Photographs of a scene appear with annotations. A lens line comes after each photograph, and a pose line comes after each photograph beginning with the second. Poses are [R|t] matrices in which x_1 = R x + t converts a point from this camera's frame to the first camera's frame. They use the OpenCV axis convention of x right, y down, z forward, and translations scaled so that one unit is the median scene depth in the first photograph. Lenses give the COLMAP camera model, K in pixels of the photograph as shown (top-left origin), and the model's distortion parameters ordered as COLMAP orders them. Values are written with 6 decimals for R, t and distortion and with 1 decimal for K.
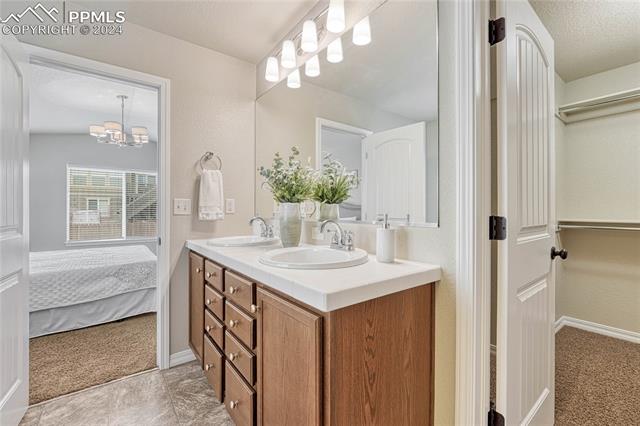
lens RADIAL K [[282.4, 0, 324.9], [0, 282.4, 212.5], [0, 0, 1]] dist [-0.011871, 0.001310]
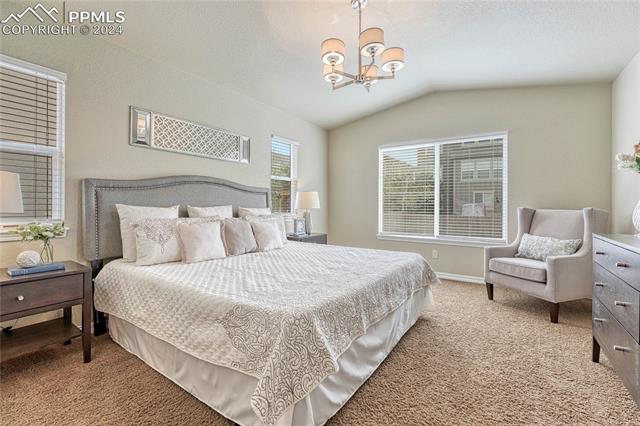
lens RADIAL K [[282.4, 0, 301.3], [0, 282.4, 206.6], [0, 0, 1]] dist [-0.011871, 0.001310]
pose [[0.282891, 0.008784, -0.959112, -0.267982], [-0.008683, 0.999941, 0.006596, 0.026596], [0.959113, 0.006462, 0.282950, 0.993870]]
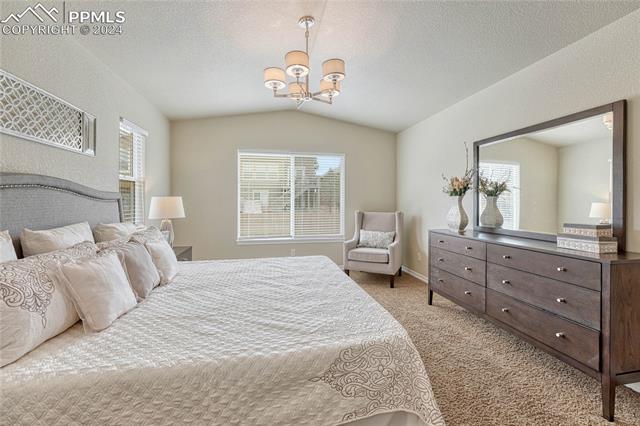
lens RADIAL K [[282.4, 0, 326.5], [0, 282.4, 203.0], [0, 0, 1]] dist [-0.011871, 0.001310]
pose [[0.901679, 0.001225, -0.432404, -0.582610], [-0.000198, 0.999997, 0.002419, -0.020327], [0.432406, -0.002095, 0.901677, 0.650703]]
